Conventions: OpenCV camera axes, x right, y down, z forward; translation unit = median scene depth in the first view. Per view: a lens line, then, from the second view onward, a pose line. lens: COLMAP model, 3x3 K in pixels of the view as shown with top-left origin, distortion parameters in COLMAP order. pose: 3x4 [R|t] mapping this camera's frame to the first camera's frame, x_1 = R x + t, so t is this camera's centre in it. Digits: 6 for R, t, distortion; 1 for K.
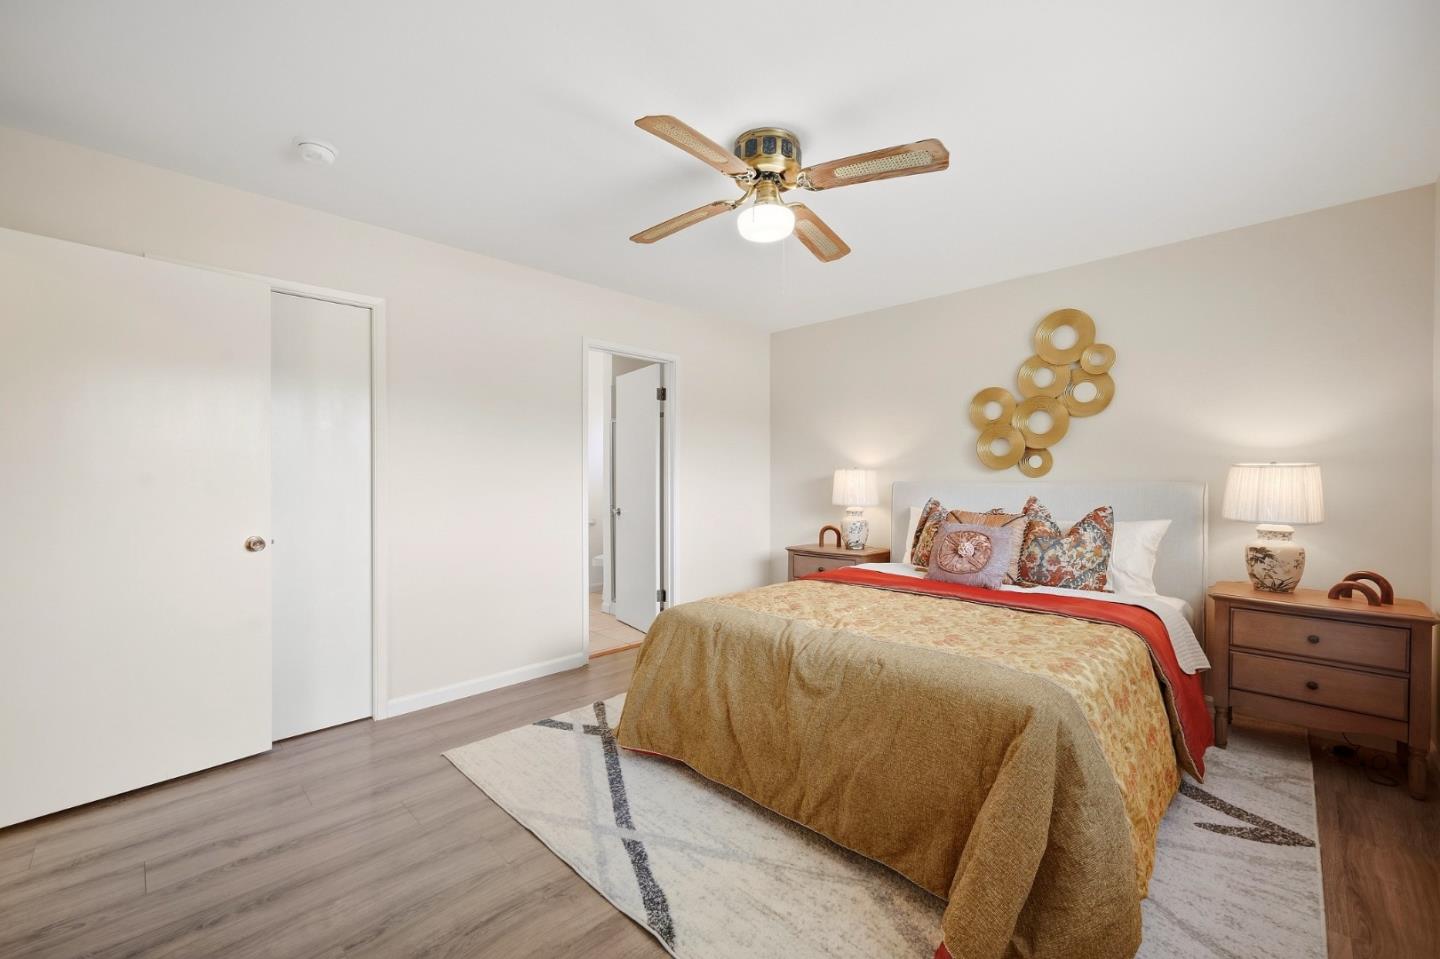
lens RADIAL K [[583.1, 0, 719.6], [0, 583.1, 475.1], [0, 0, 1]] dist [0.002389, -0.000089]
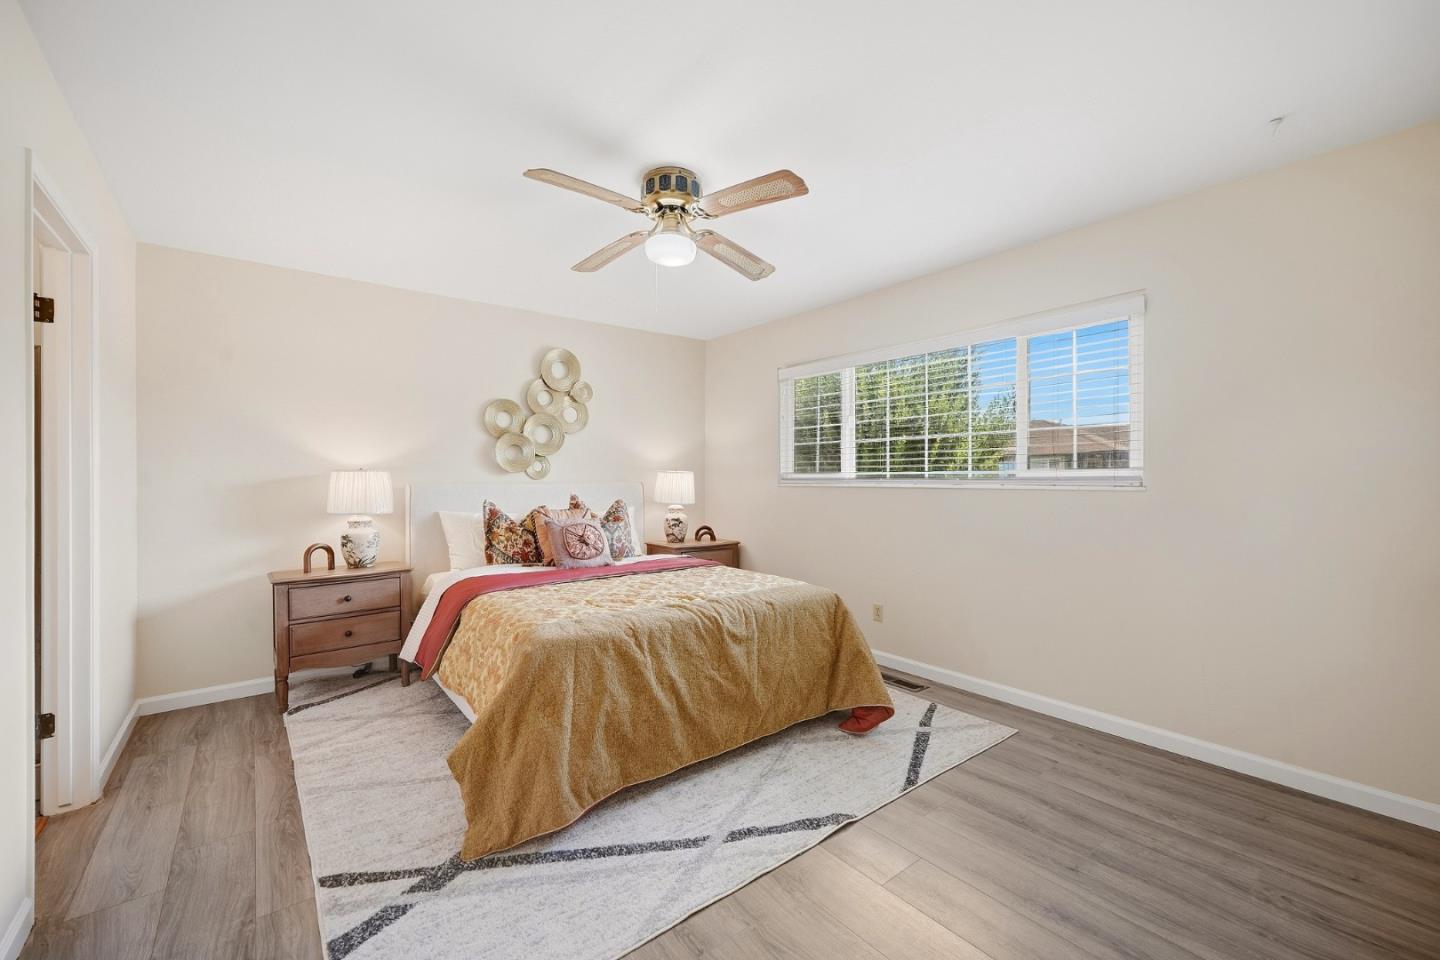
lens RADIAL K [[583.1, 0, 719.6], [0, 583.1, 475.6], [0, 0, 1]] dist [0.002389, -0.000089]
pose [[0.121738, 0.006676, 0.992540, -0.878083], [-0.002774, 0.999976, -0.006386, 0.003609], [-0.992558, -0.001975, 0.121753, 0.673456]]
